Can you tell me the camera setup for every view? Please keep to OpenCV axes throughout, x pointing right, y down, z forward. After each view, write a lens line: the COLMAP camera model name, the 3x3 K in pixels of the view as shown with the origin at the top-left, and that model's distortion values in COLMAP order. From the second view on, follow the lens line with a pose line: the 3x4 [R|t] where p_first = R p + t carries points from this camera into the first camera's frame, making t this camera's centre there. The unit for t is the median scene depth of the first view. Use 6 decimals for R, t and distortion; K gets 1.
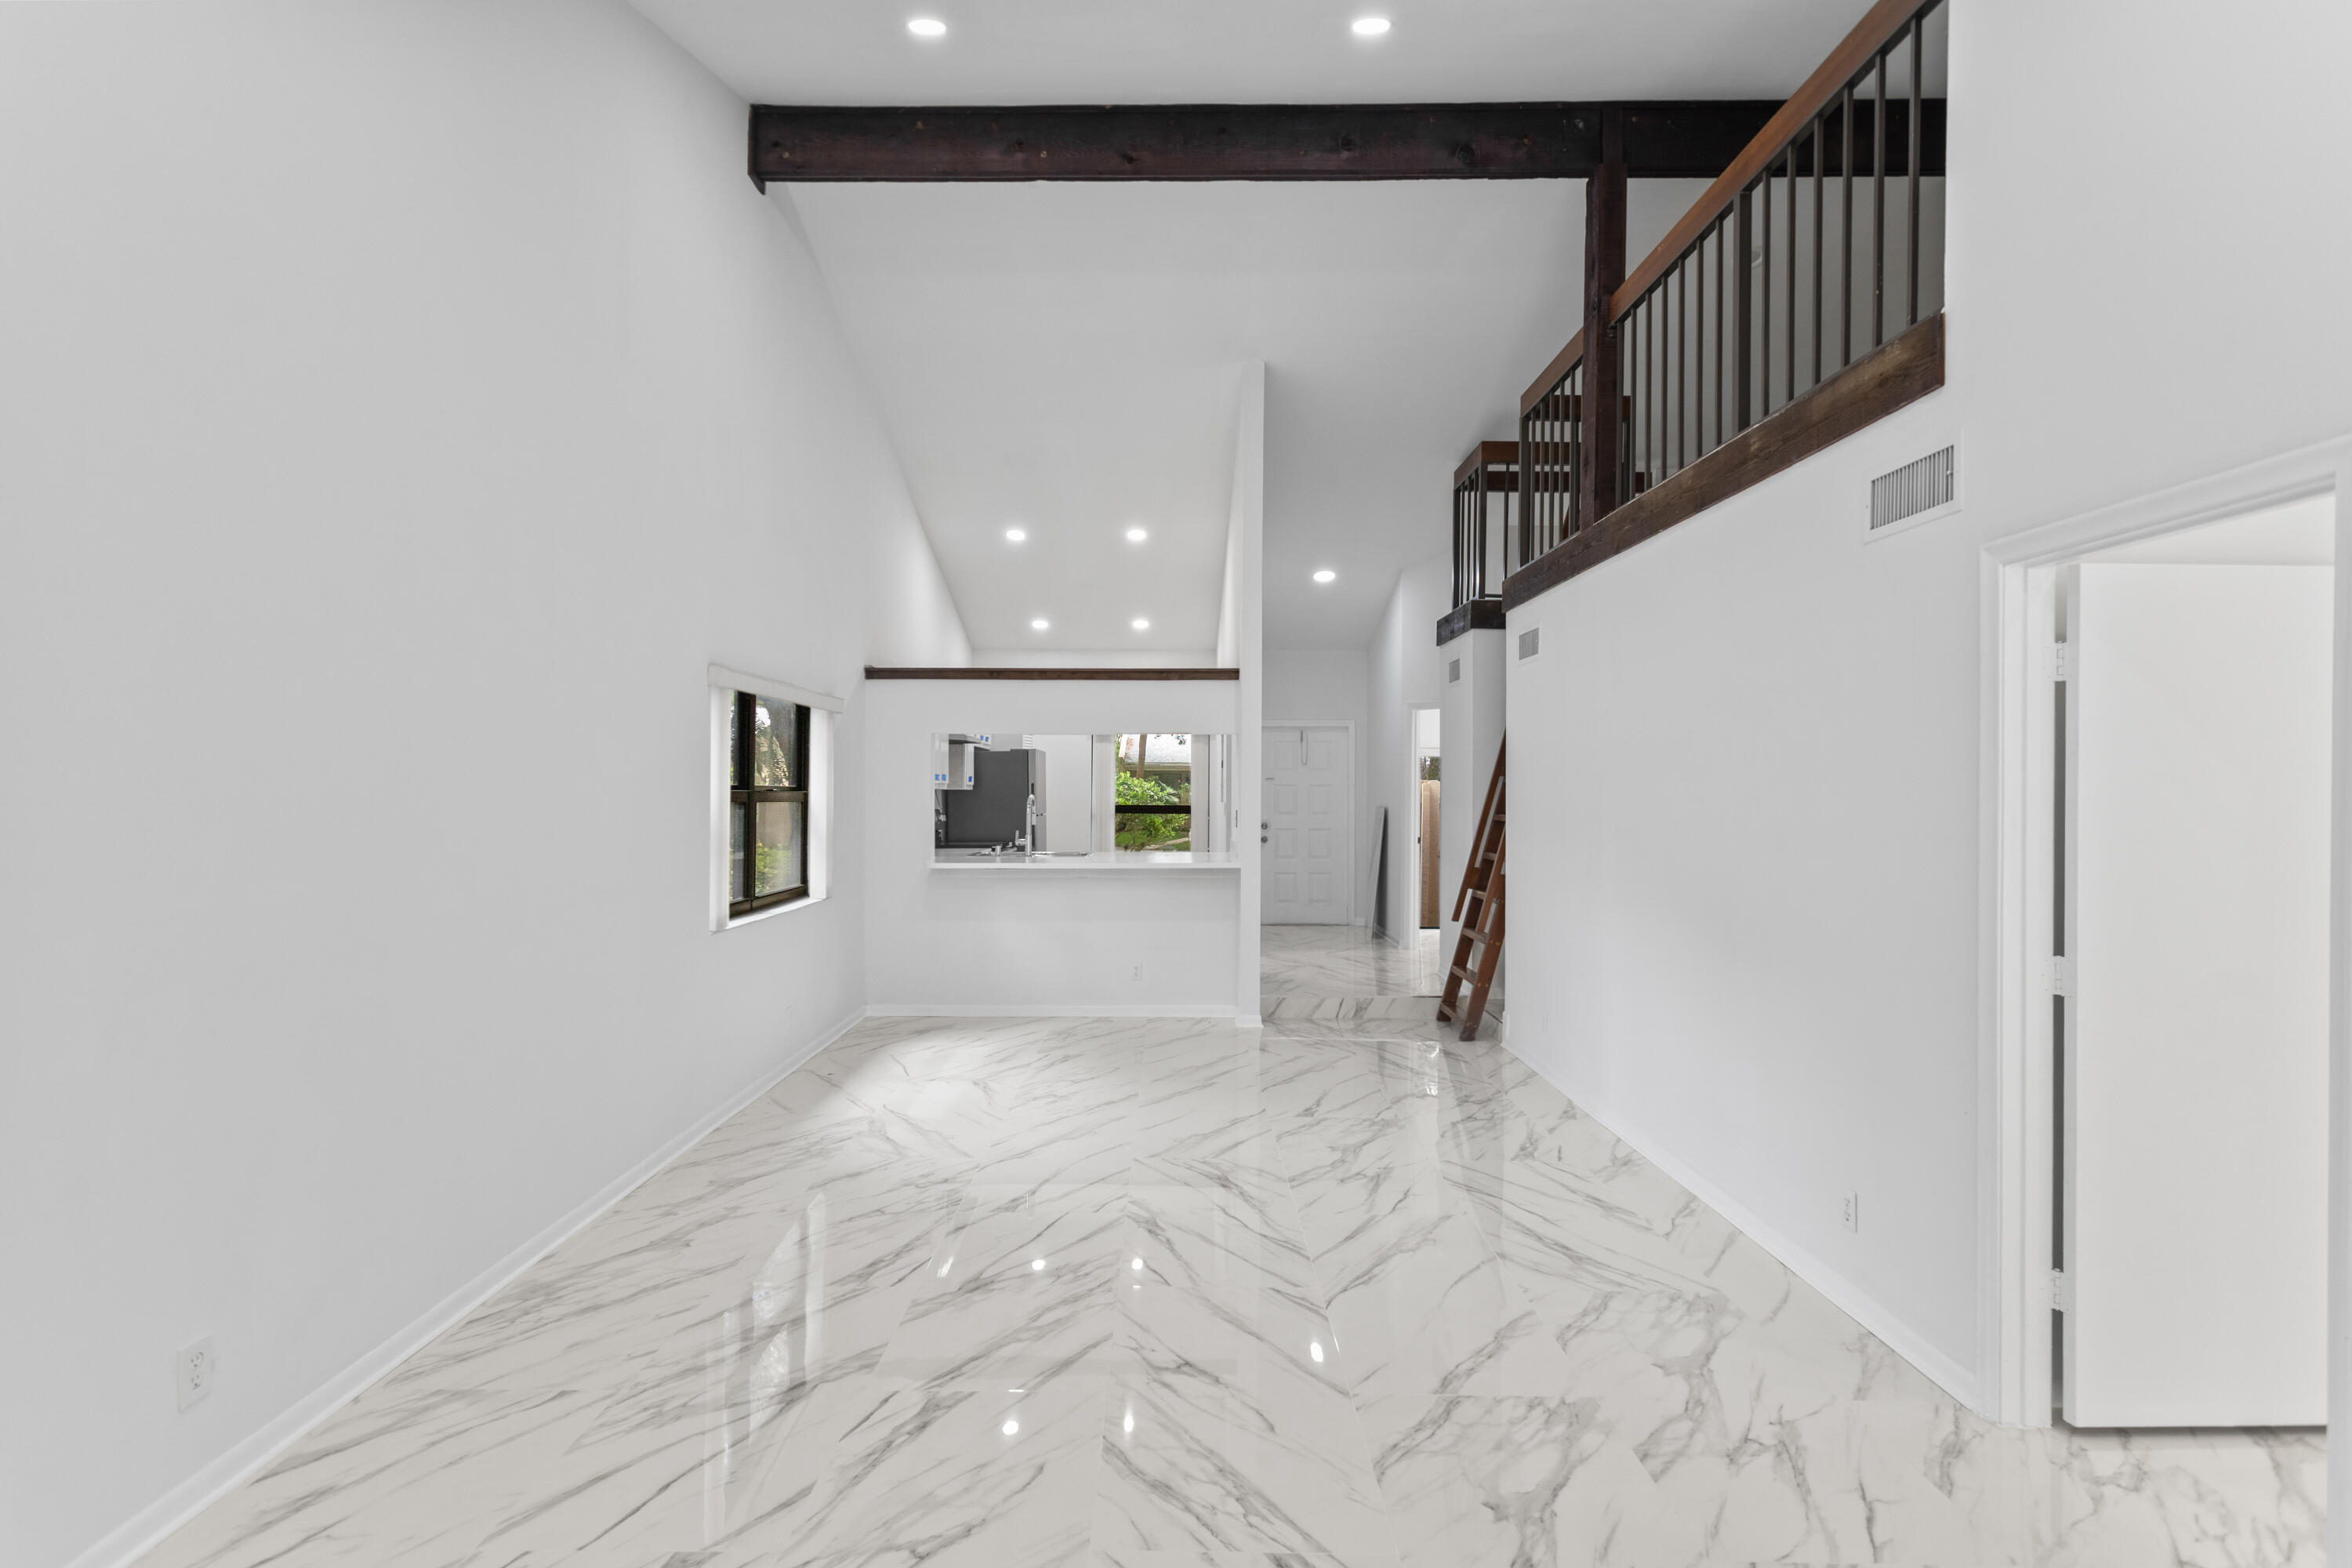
lens RADIAL K [[1161.6, 0, 1175.3], [0, 1161.6, 786.9], [0, 0, 1]] dist [0.008008, -0.001480]
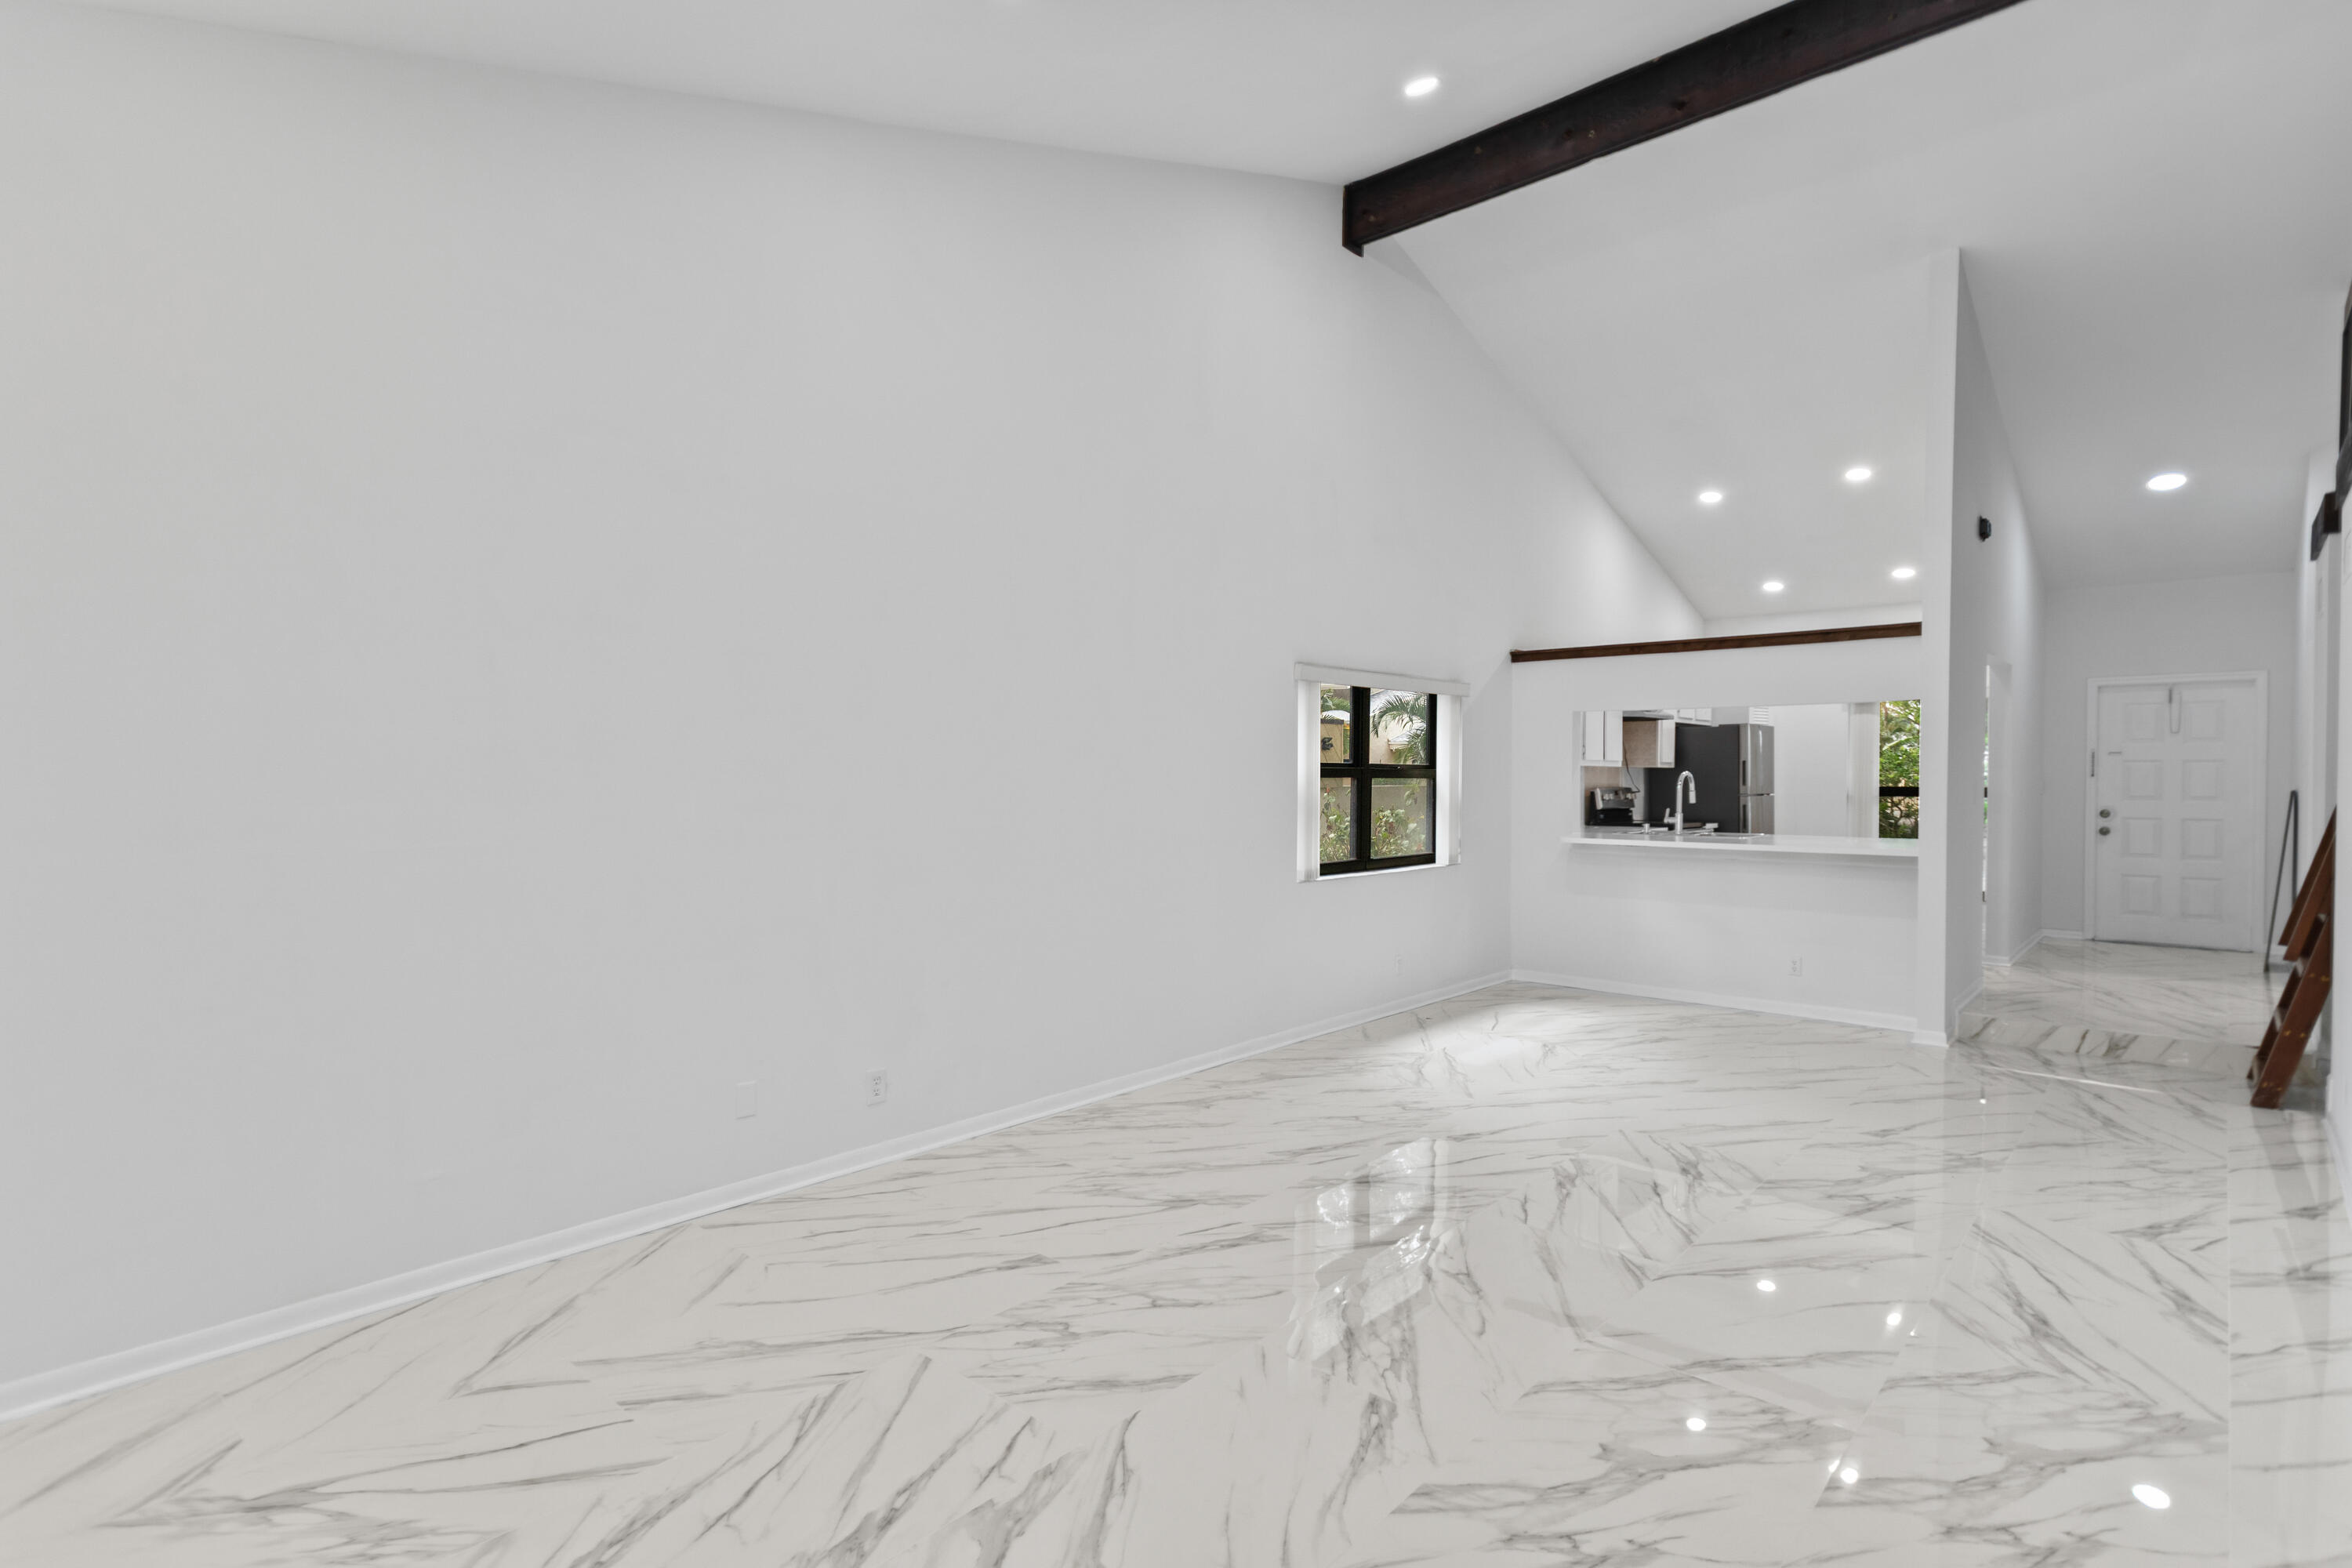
lens RADIAL K [[1161.6, 0, 1155.6], [0, 1161.6, 801.1], [0, 0, 1]] dist [0.008008, -0.001480]
pose [[0.736324, 0.014270, -0.676479, 0.305036], [0.004279, 0.999659, 0.025745, 0.005785], [0.676616, -0.021852, 0.736012, -0.009849]]
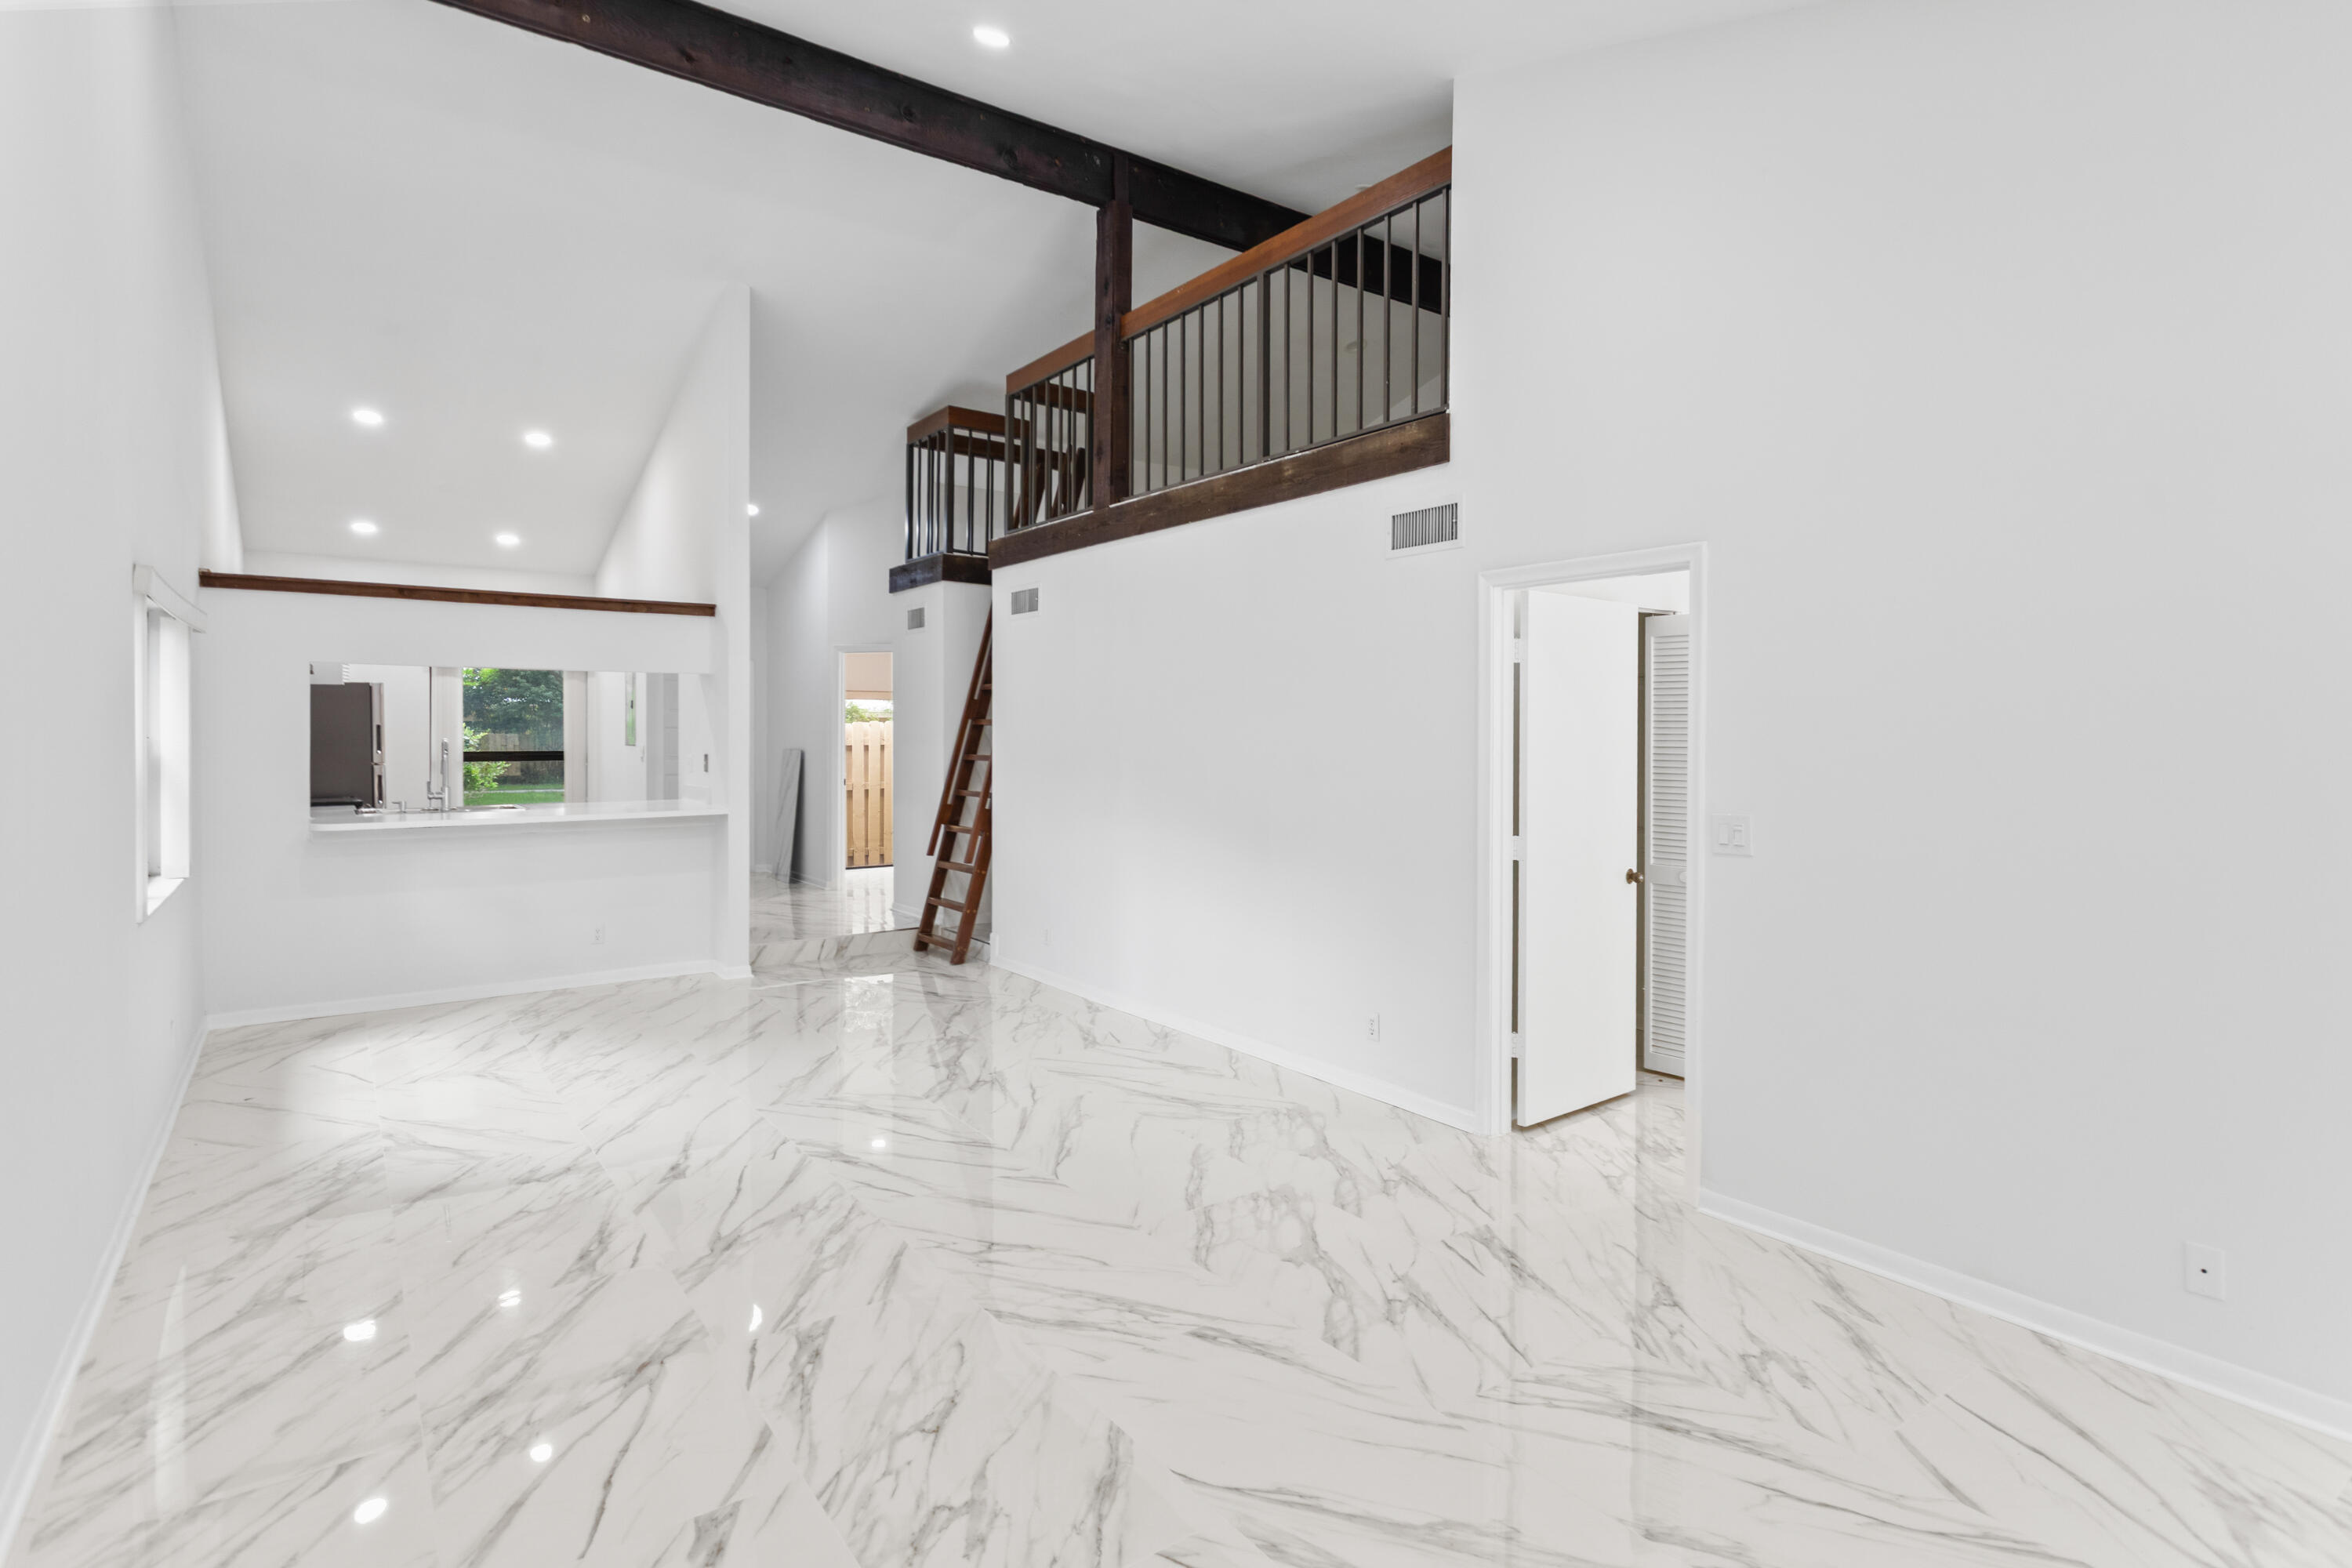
lens RADIAL K [[1161.6, 0, 1211.7], [0, 1161.6, 754.5], [0, 0, 1]] dist [0.008008, -0.001480]
pose [[0.802245, -0.013274, 0.596848, -0.273257], [0.000257, 0.999760, 0.021889, -0.000671], [-0.596995, -0.017407, 0.802056, -0.010670]]
